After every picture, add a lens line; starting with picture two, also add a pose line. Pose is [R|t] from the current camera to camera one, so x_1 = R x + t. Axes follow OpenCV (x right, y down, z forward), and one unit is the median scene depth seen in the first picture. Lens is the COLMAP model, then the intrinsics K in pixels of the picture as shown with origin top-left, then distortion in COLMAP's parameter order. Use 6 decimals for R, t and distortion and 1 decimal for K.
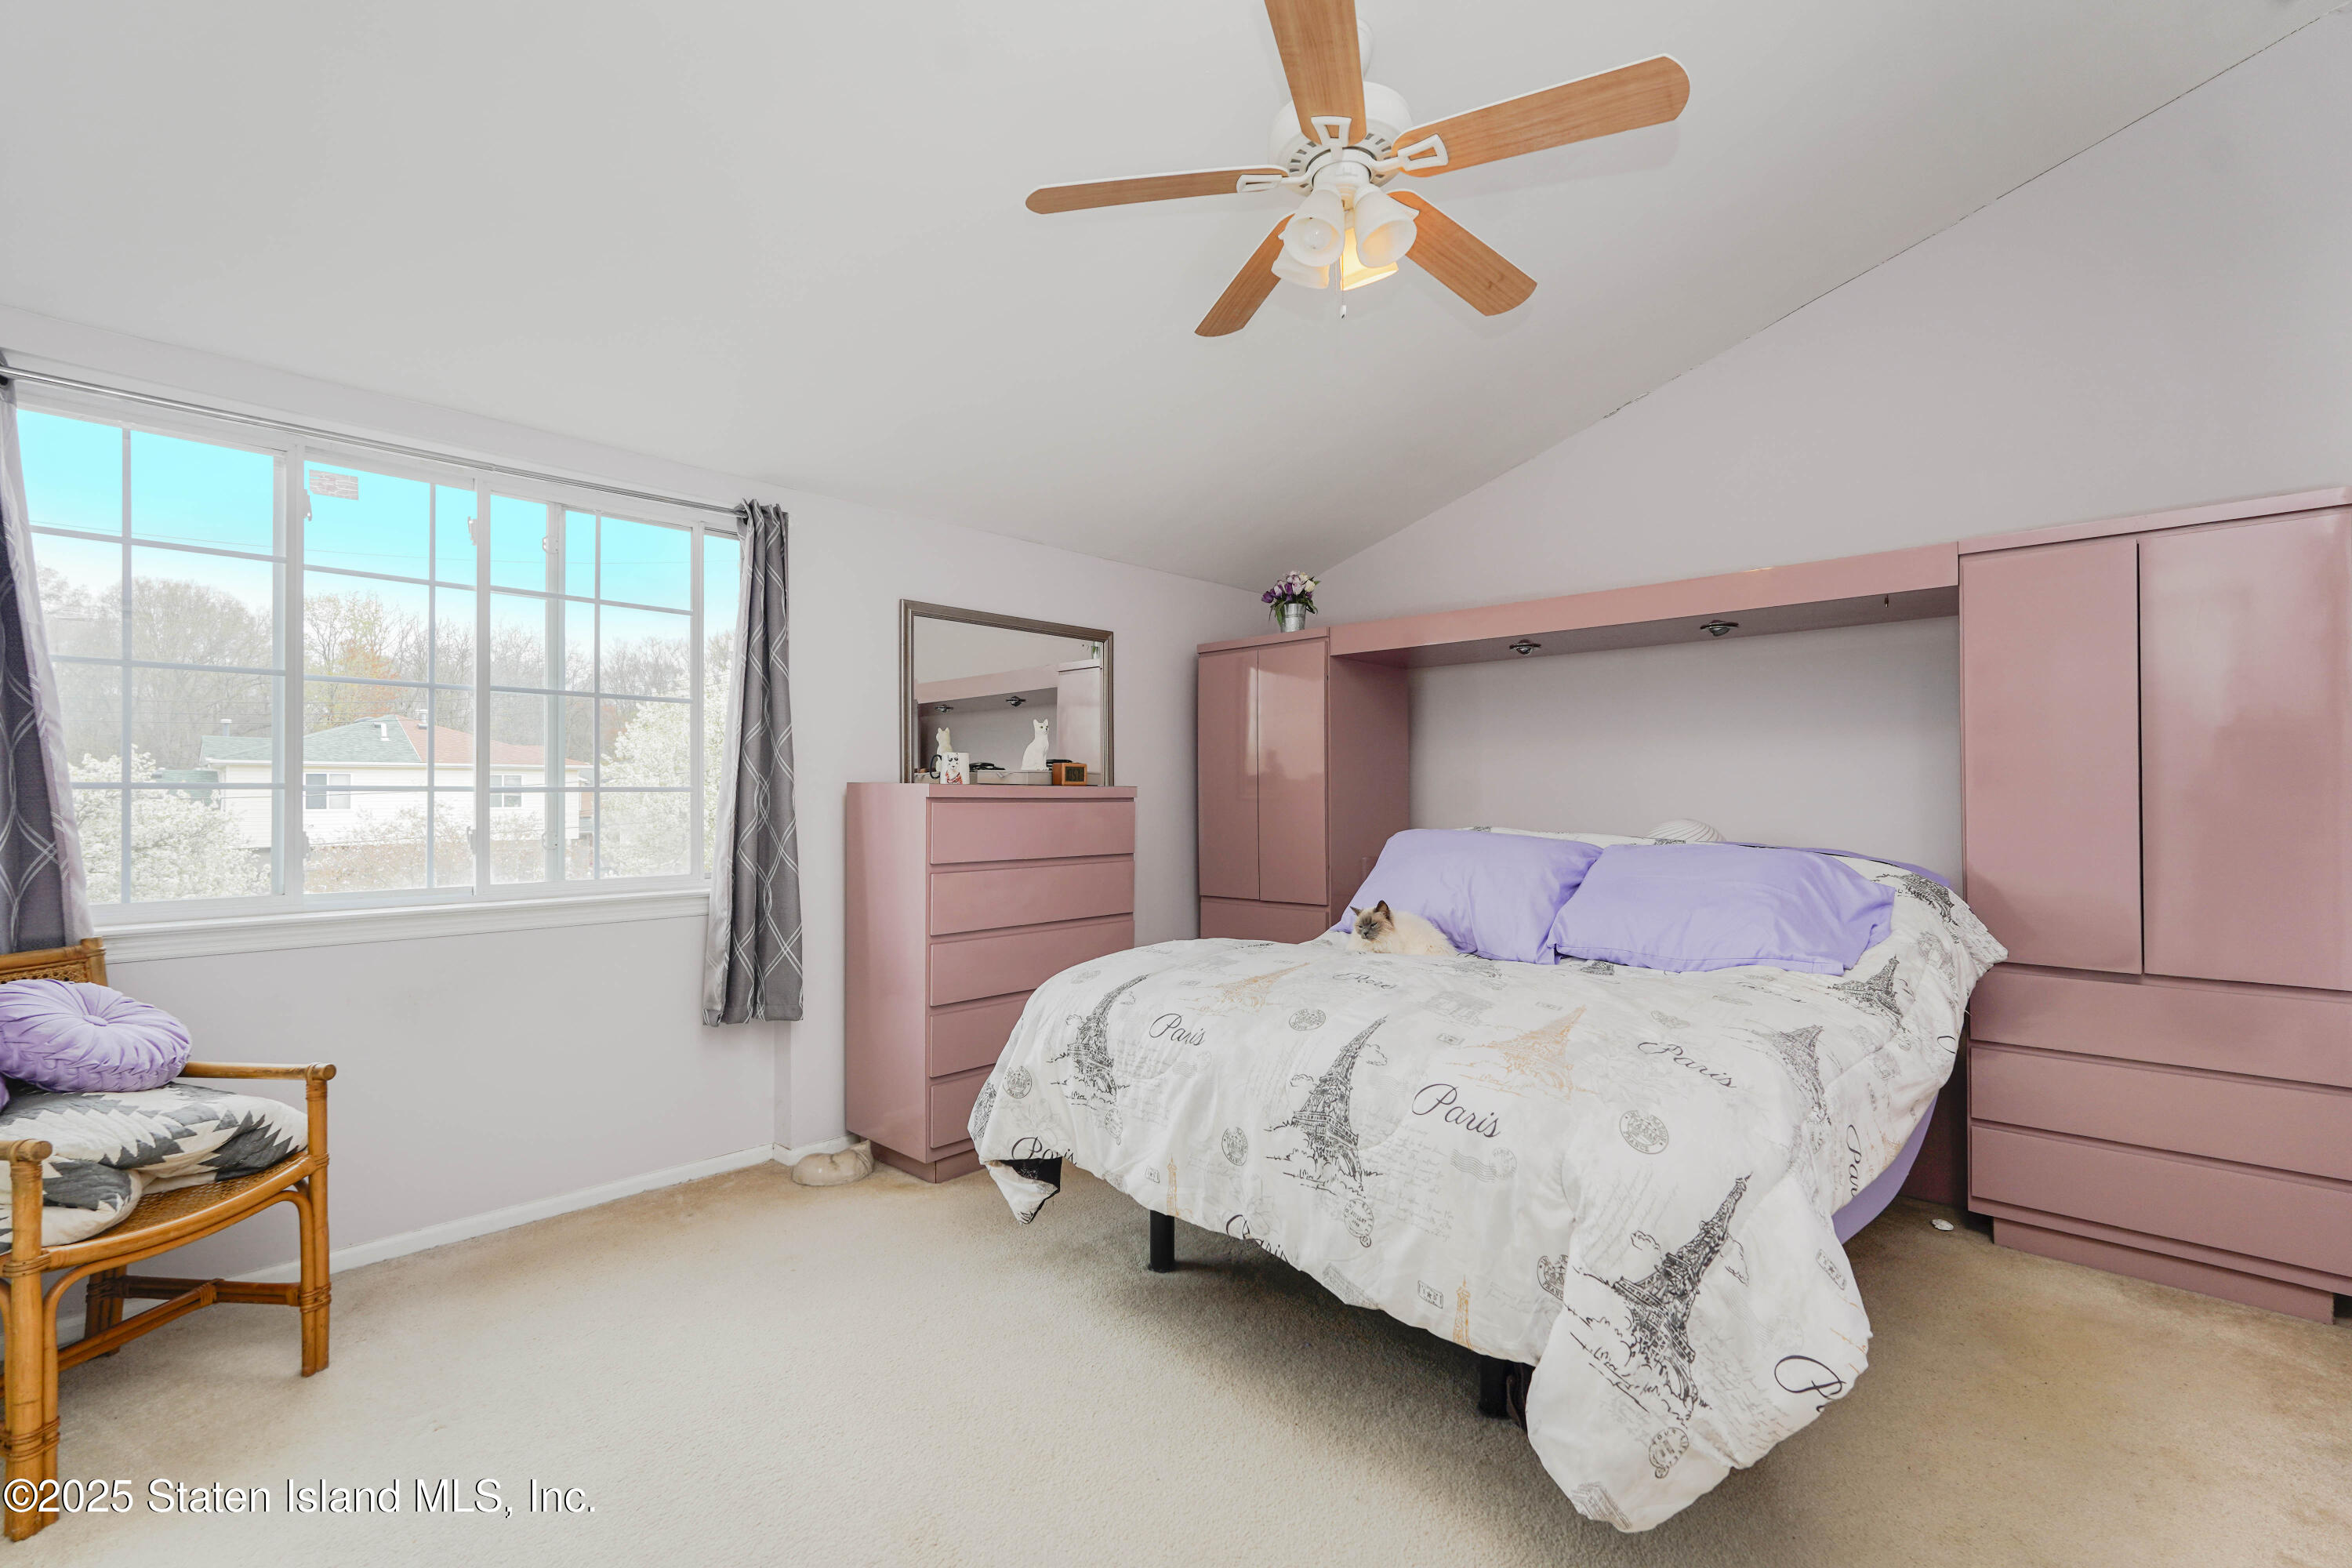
lens RADIAL K [[1047.5, 0, 1171.7], [0, 1047.5, 793.2], [0, 0, 1]] dist [-0.019442, 0.010111]
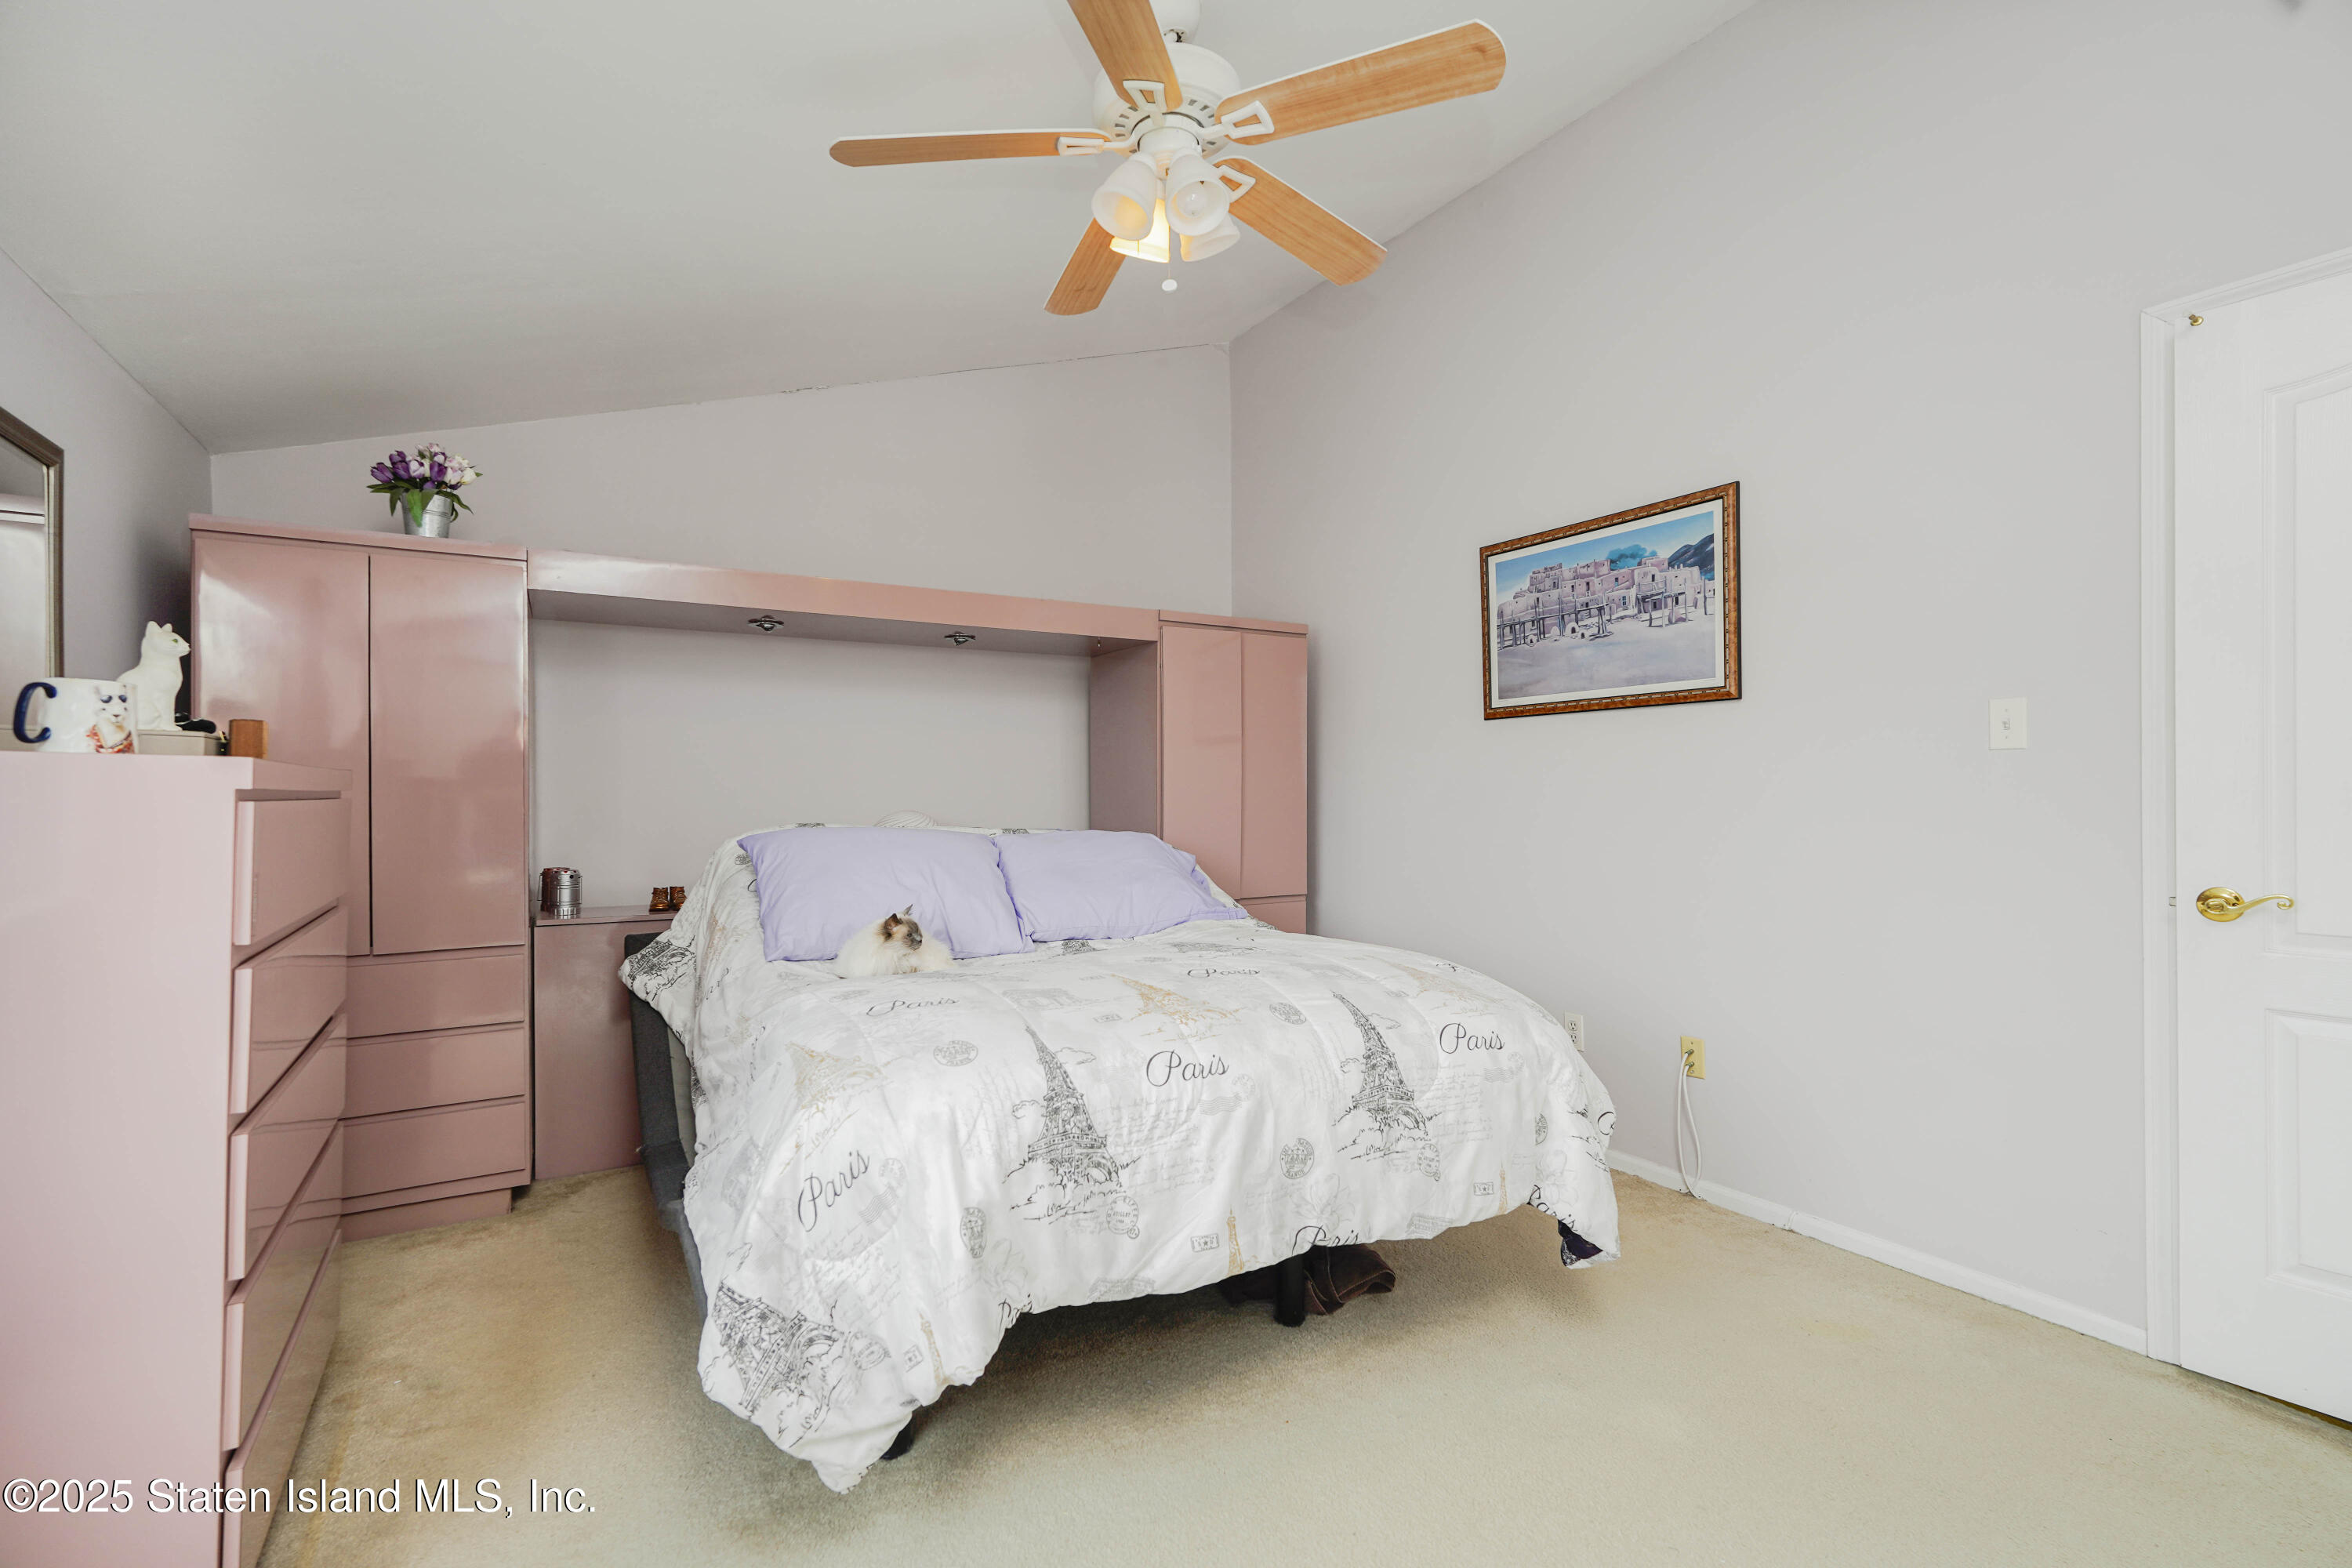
lens RADIAL K [[1060.0, 0, 1176.0], [0, 1060.0, 784.0], [0, 0, 1]] dist [-0.000612, 0.000003]
pose [[0.263541, 0.006364, 0.964627, -0.862084], [-0.004671, 0.999975, -0.005321, 0.002526], [-0.964637, -0.003103, 0.263565, 0.817538]]
